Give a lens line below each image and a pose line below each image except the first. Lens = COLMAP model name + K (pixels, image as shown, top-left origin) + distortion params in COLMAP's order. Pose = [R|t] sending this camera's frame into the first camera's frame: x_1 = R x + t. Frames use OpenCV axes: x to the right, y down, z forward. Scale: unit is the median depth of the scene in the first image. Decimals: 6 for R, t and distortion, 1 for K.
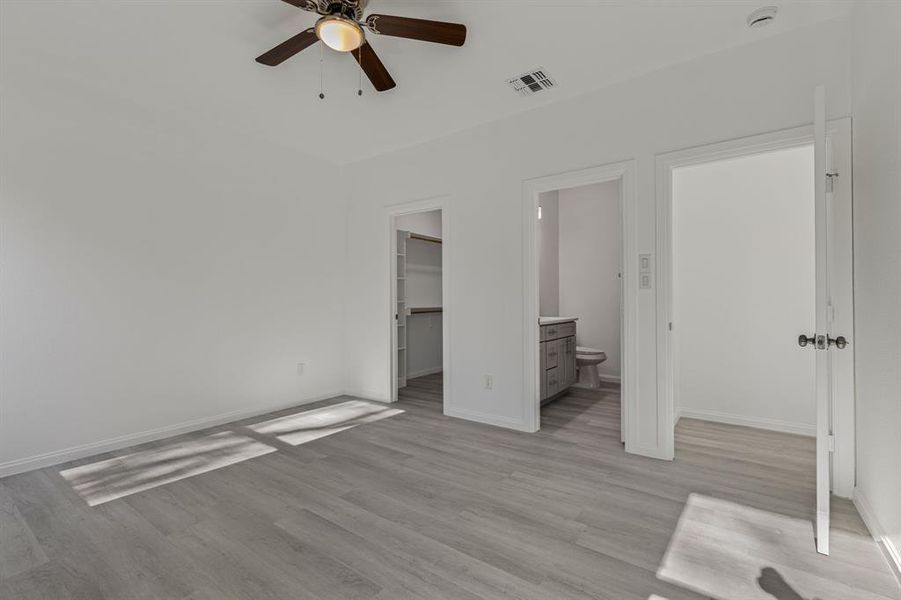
lens RADIAL K [[400.7, 0, 456.4], [0, 400.7, 307.5], [0, 0, 1]] dist [0.003276, -0.001349]
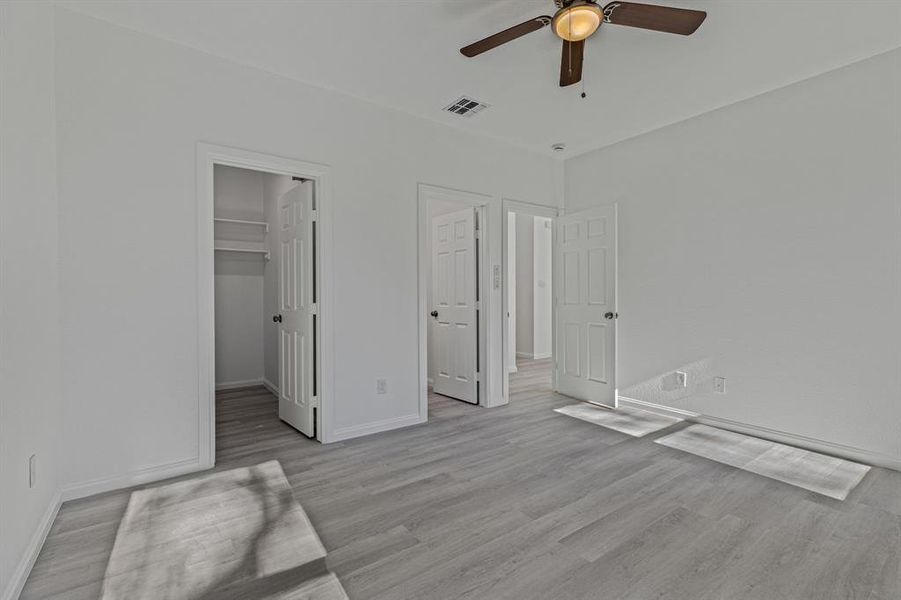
lens RADIAL K [[400.7, 0, 451.7], [0, 400.7, 293.4], [0, 0, 1]] dist [0.003276, -0.001349]
pose [[0.323577, 0.005289, 0.946187, -0.968136], [0.015978, 0.999811, -0.011053, -0.018002], [-0.946067, 0.018695, 0.323431, 0.708426]]
